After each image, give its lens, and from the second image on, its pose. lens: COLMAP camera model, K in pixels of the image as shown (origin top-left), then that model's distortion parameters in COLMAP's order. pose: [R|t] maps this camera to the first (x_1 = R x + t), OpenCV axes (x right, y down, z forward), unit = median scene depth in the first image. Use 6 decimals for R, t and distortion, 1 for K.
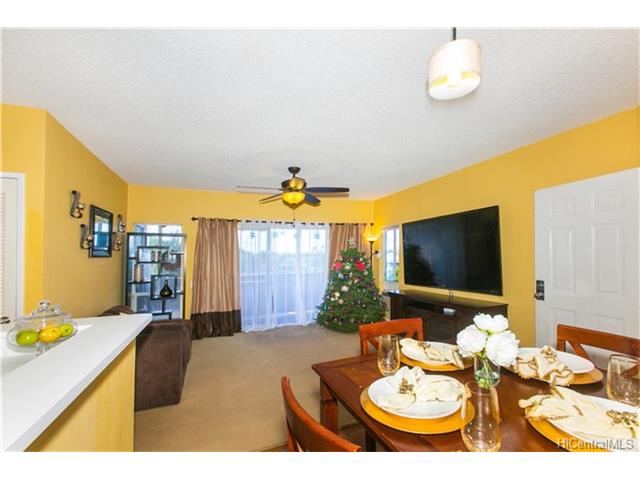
lens RADIAL K [[284.6, 0, 336.9], [0, 284.6, 253.4], [0, 0, 1]] dist [0.004676, 0.000677]
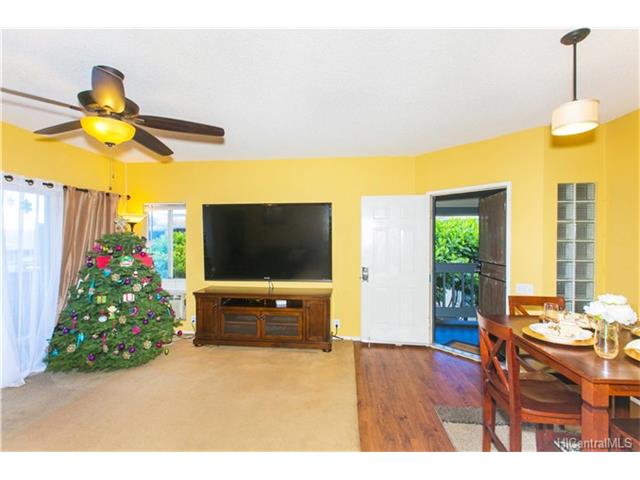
lens RADIAL K [[284.6, 0, 317.2], [0, 284.6, 246.1], [0, 0, 1]] dist [0.004676, 0.000677]
pose [[0.501185, -0.003134, 0.865334, -0.302695], [-0.022091, 0.999621, 0.016415, -0.008668], [-0.865058, -0.027343, 0.500926, 0.330064]]
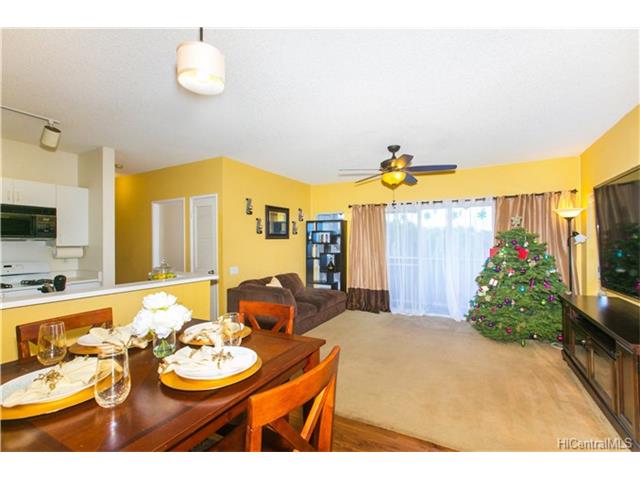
lens RADIAL K [[290.5, 0, 323.4], [0, 290.5, 234.9], [0, 0, 1]] dist [0.004896, -0.000299]
pose [[0.629598, -0.006280, -0.776896, 0.343764], [0.002872, 0.999979, -0.005756, 0.000842], [0.776916, 0.001393, 0.629603, 0.156709]]
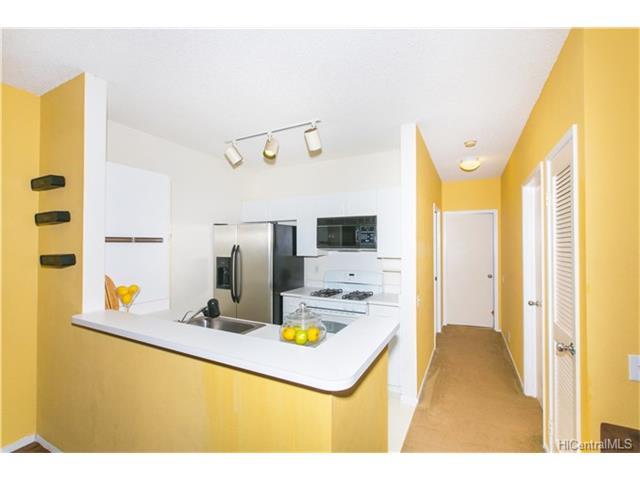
lens RADIAL K [[284.6, 0, 321.3], [0, 284.6, 242.0], [0, 0, 1]] dist [0.004676, 0.000677]
pose [[-0.767713, 0.008608, -0.640736, -0.112417], [0.018753, 0.999783, -0.009039, -0.008075], [0.640519, -0.018955, -0.767708, 0.491992]]
